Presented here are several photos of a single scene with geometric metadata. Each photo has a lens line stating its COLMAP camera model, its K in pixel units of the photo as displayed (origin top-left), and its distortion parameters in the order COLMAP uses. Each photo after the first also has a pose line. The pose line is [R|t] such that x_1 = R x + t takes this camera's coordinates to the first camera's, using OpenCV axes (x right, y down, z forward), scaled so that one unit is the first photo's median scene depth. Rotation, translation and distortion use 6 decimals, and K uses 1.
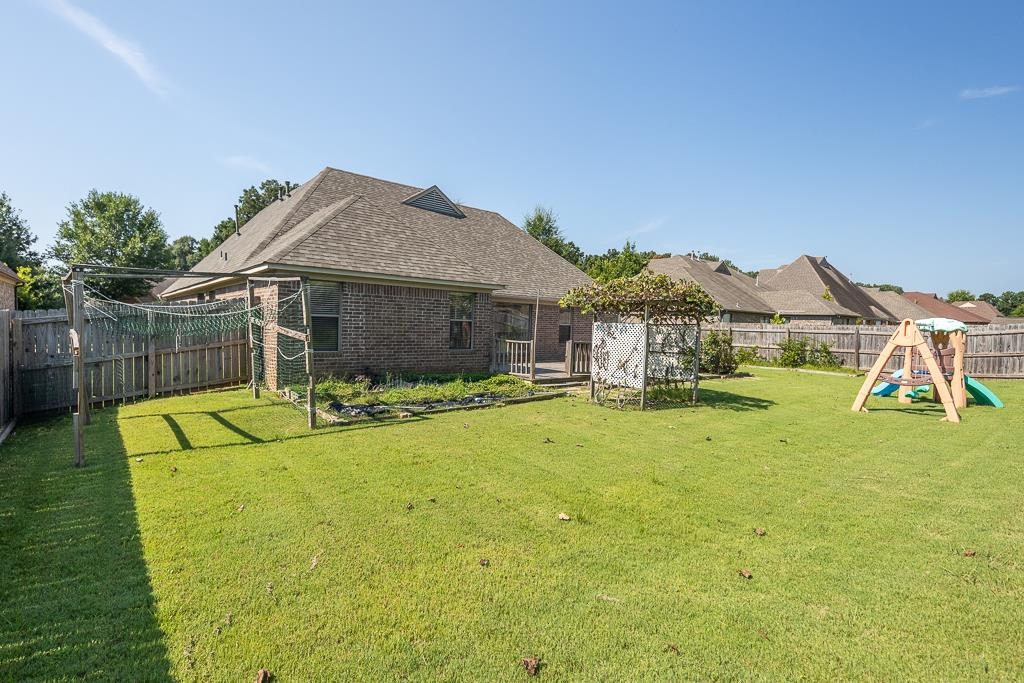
lens RADIAL K [[500.1, 0, 505.7], [0, 500.1, 338.9], [0, 0, 1]] dist [0.050197, -0.020971]
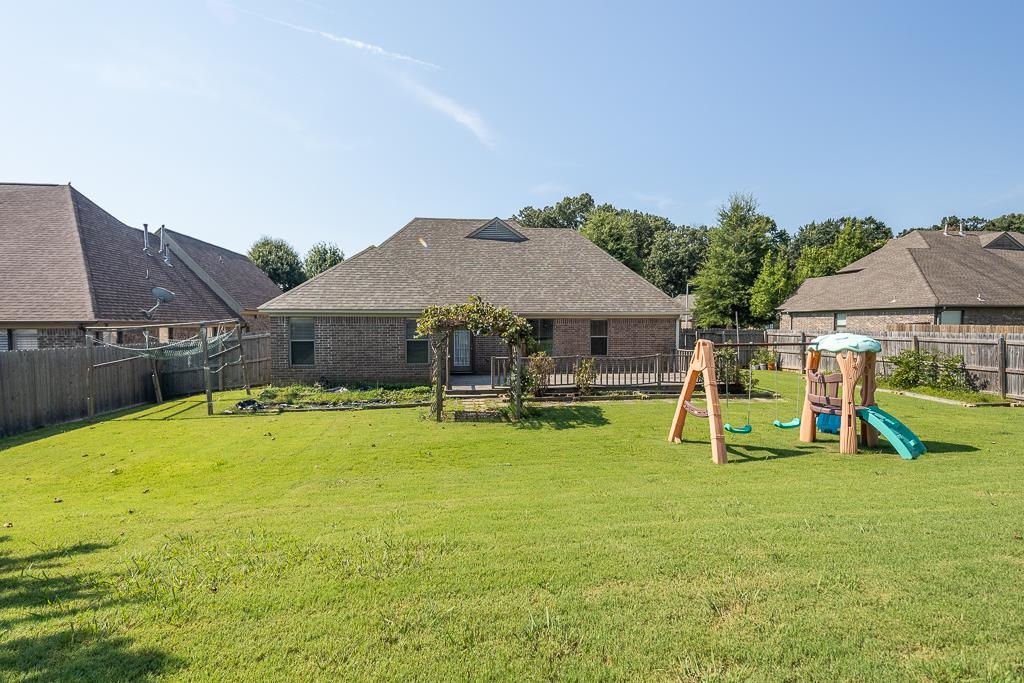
lens RADIAL K [[500.1, 0, 505.7], [0, 500.1, 338.9], [0, 0, 1]] dist [0.050197, -0.020971]
pose [[0.827719, -0.011509, -0.561025, 0.525512], [0.010822, 0.999931, -0.004546, -0.020824], [0.561038, -0.002309, 0.827787, 0.062800]]
